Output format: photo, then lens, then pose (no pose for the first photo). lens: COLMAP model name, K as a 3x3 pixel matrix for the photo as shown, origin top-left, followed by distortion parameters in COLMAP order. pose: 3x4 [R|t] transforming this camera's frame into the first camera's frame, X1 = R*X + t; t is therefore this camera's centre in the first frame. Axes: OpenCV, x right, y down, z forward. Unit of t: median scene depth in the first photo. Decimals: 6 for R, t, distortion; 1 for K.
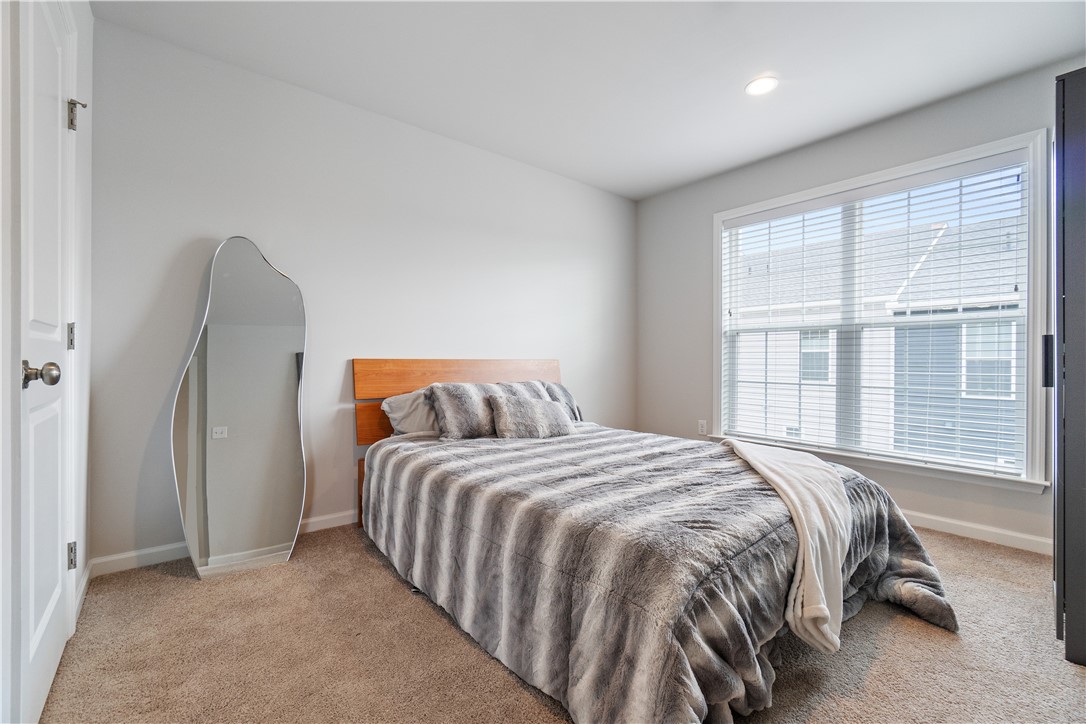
lens RADIAL K [[472.2, 0, 544.9], [0, 472.2, 359.2], [0, 0, 1]] dist [-0.001253, -0.001077]
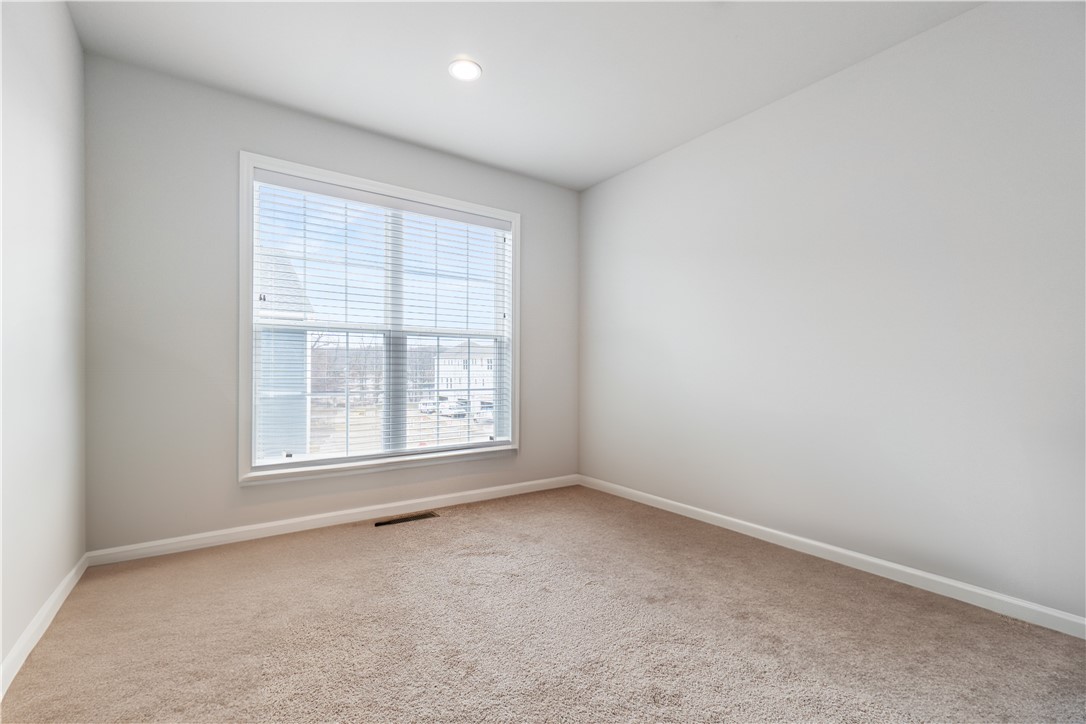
lens RADIAL K [[472.2, 0, 545.4], [0, 472.2, 365.2], [0, 0, 1]] dist [-0.001253, -0.001077]
pose [[0.029919, -0.002143, 0.999550, -0.364451], [-0.002373, 0.999995, 0.002215, -0.001405], [-0.999550, -0.002439, 0.029914, 0.640258]]
